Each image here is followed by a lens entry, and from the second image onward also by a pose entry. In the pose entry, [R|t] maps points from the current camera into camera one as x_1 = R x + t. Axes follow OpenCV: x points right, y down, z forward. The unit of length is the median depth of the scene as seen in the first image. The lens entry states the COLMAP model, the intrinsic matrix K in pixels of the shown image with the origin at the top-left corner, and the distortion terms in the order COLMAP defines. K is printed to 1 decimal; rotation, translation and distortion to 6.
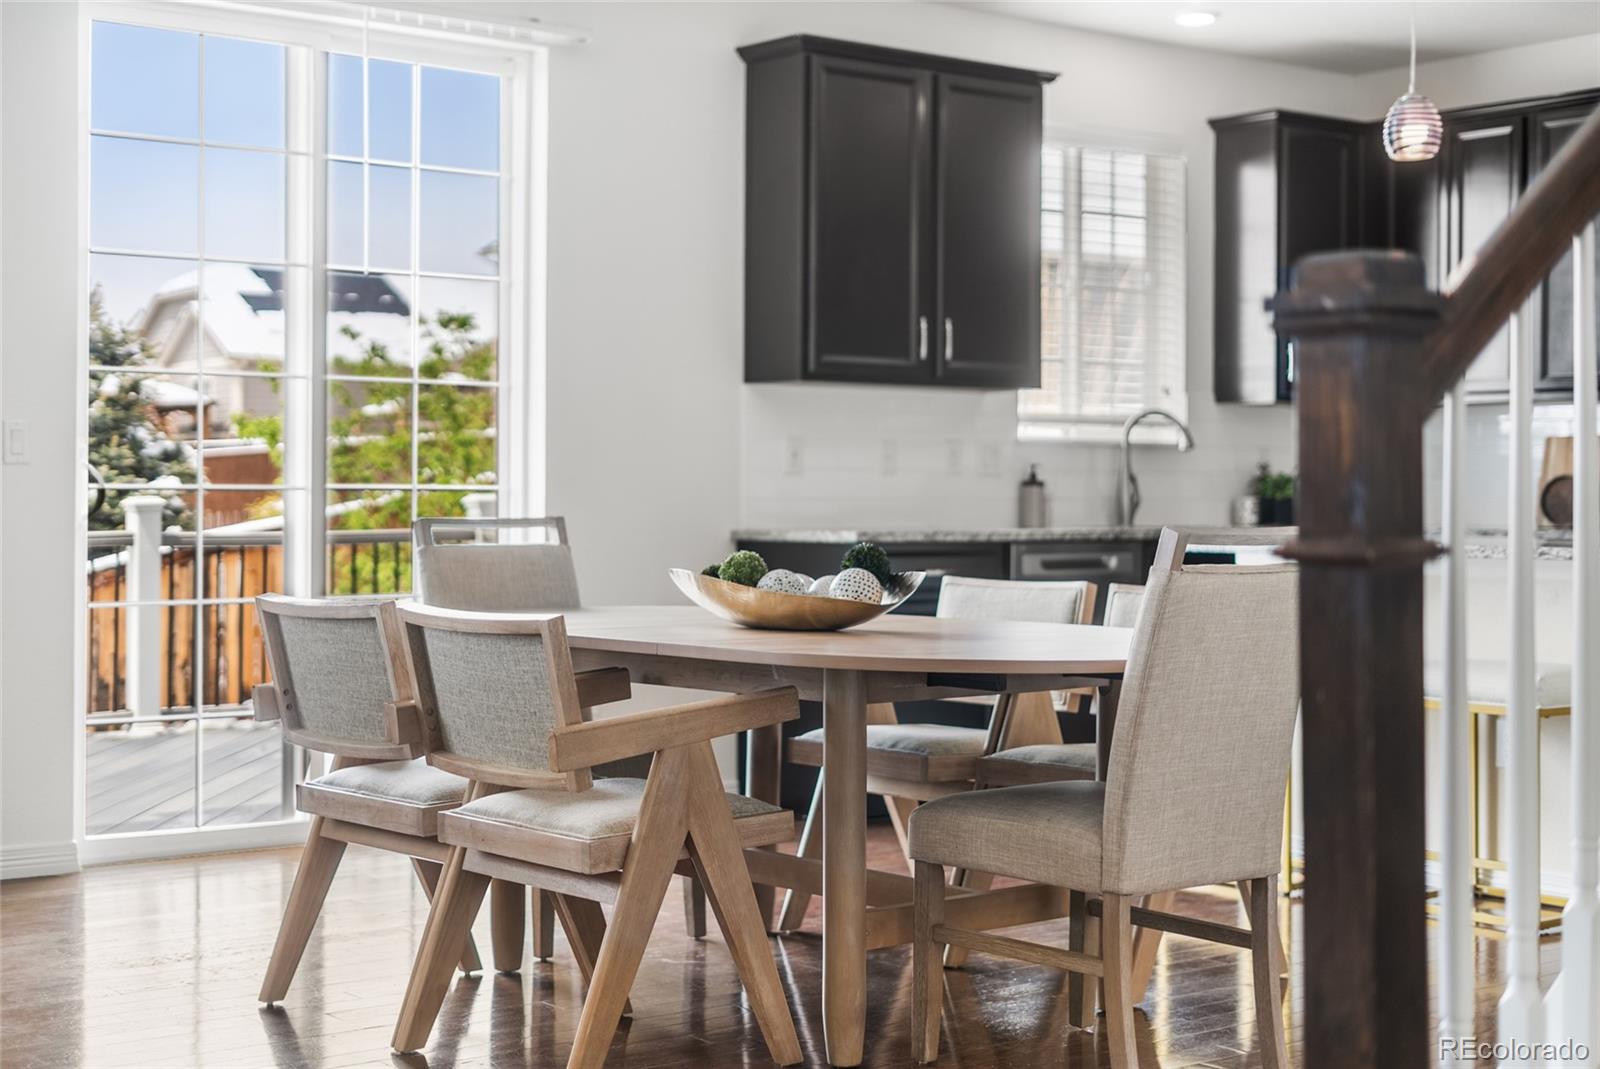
lens RADIAL K [[2355.3, 0, 798.9], [0, 2355.3, 496.3], [0, 0, 1]] dist [0.009219, -0.034033]
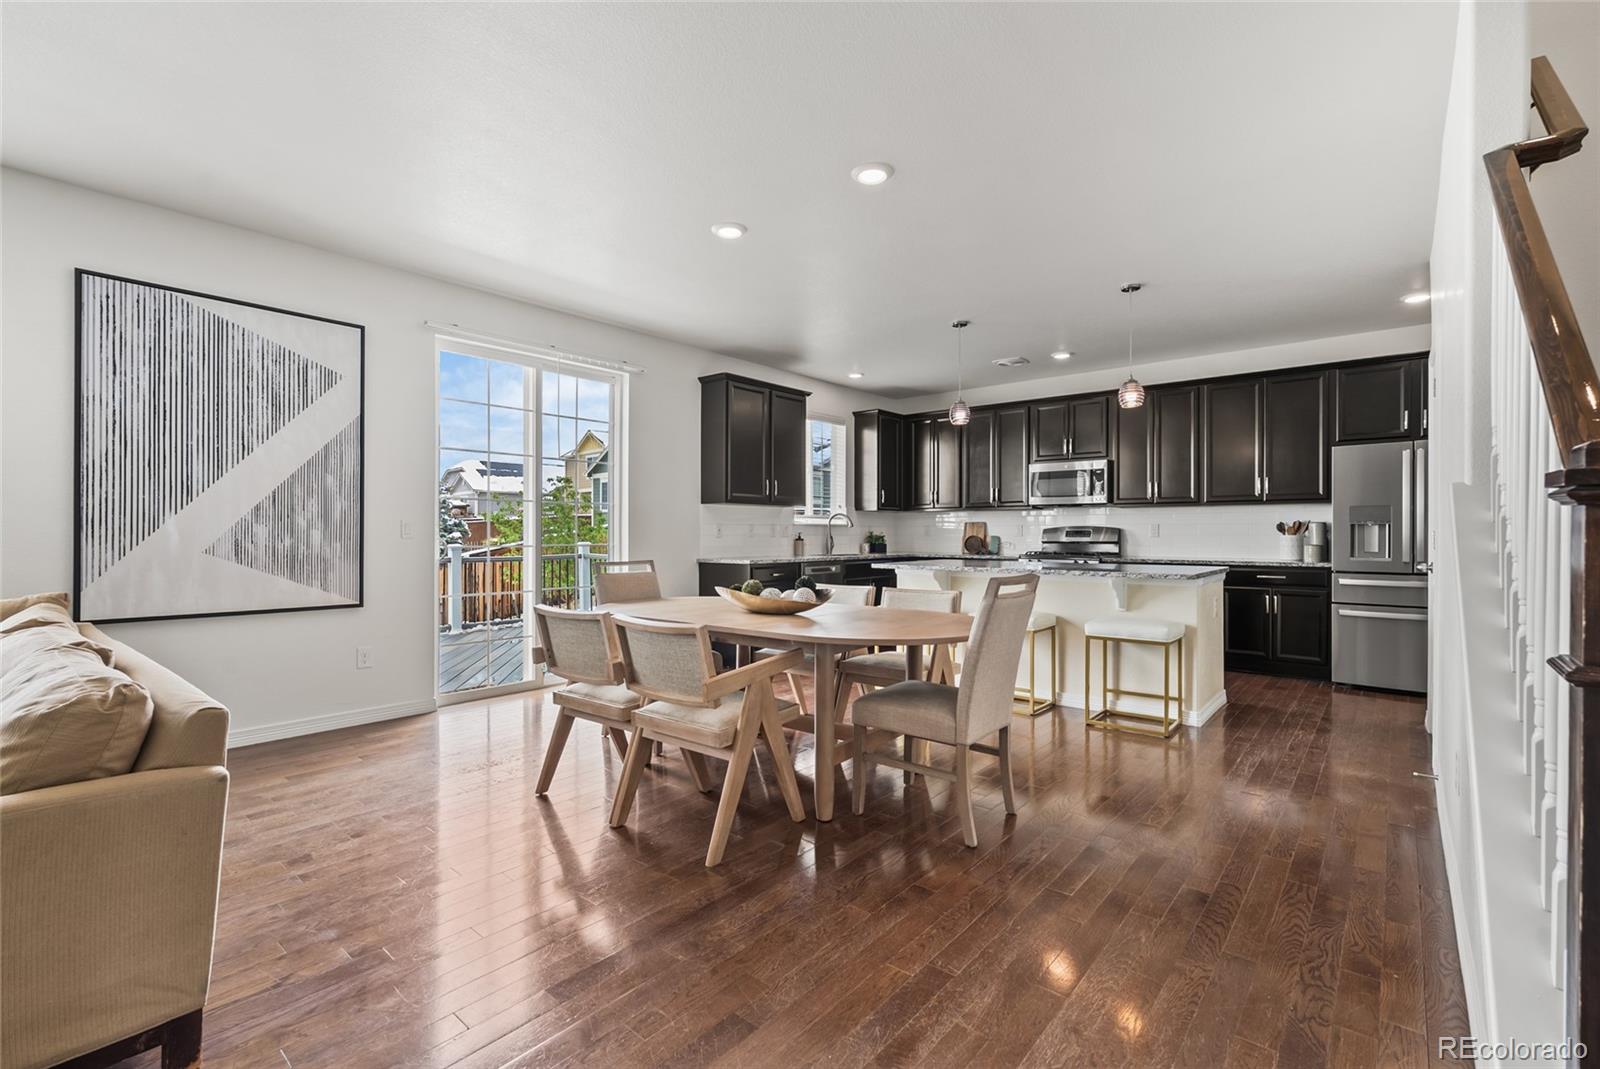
lens RADIAL K [[708.9, 0, 800.0], [0, 708.9, 534.5], [0, 0, 1]] dist [-0.003861, -0.000130]
pose [[0.980680, -0.004096, 0.195577, -0.075941], [0.003870, 0.999991, 0.001538, -0.014984], [-0.195581, -0.000752, 0.980687, 0.204334]]
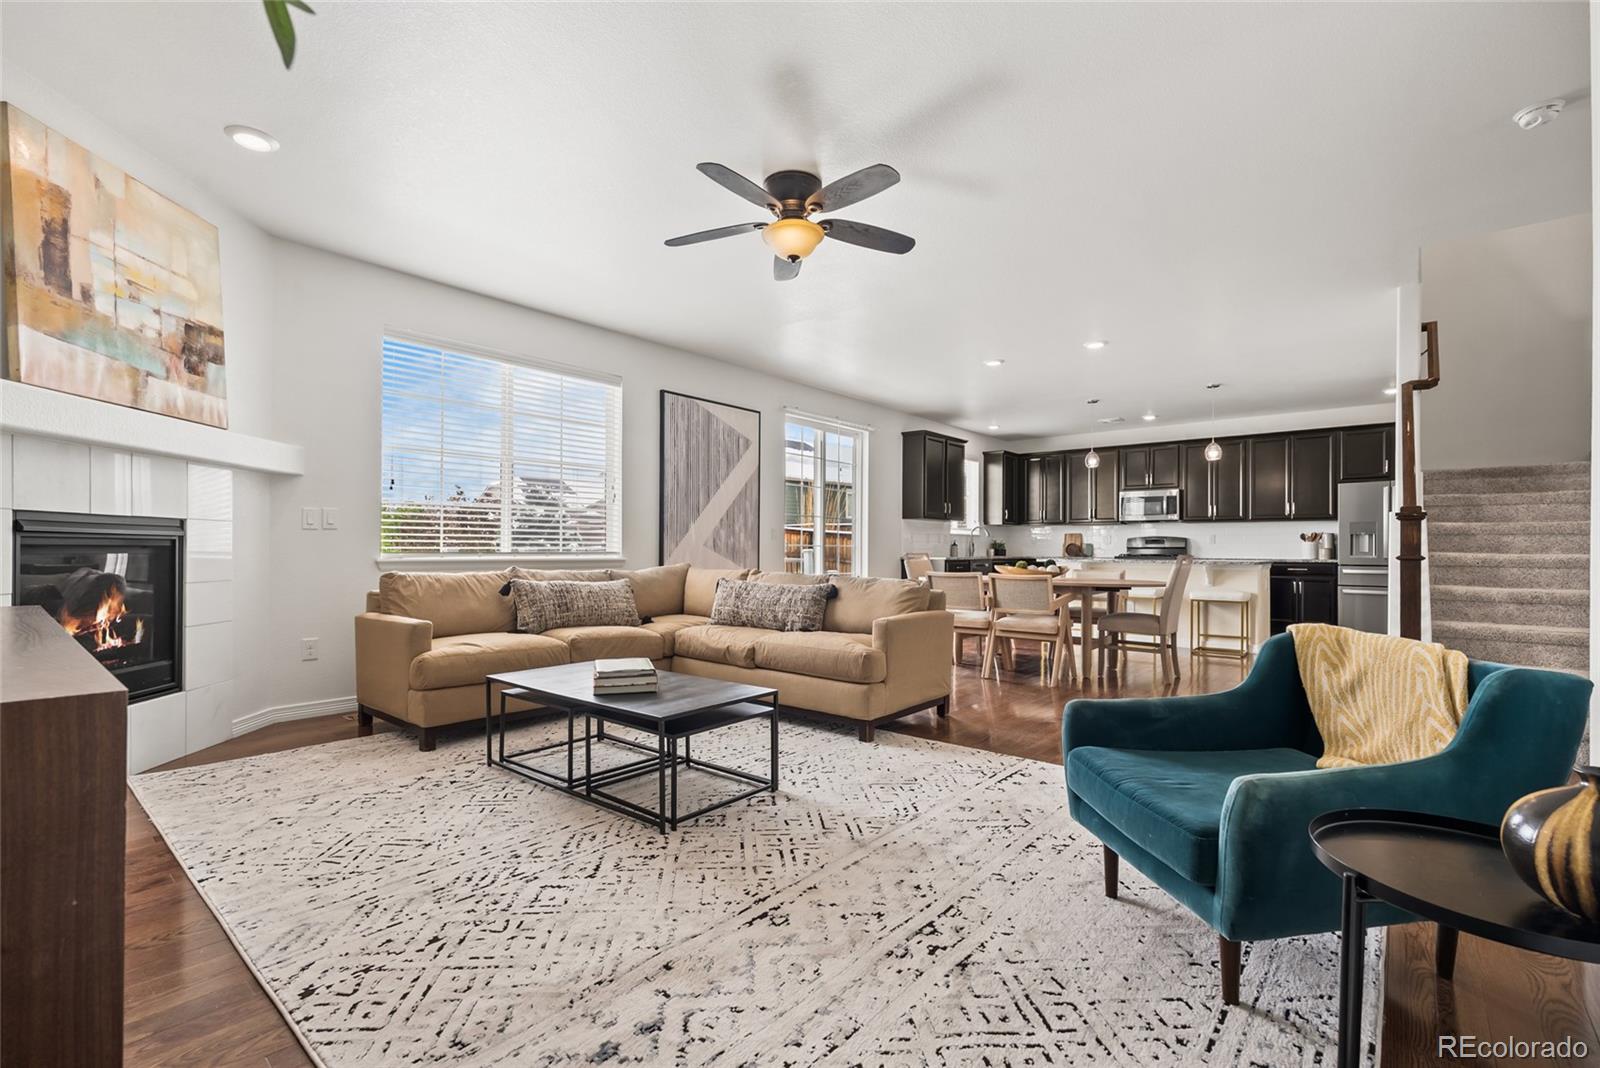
lens RADIAL K [[698.9, 0, 802.0], [0, 698.9, 546.5], [0, 0, 1]] dist [-0.002126, -0.000163]
pose [[0.981228, 0.001564, 0.192843, -0.436528], [-0.000913, 0.999994, -0.003465, 0.001641], [-0.192847, 0.003223, 0.981223, -0.104047]]
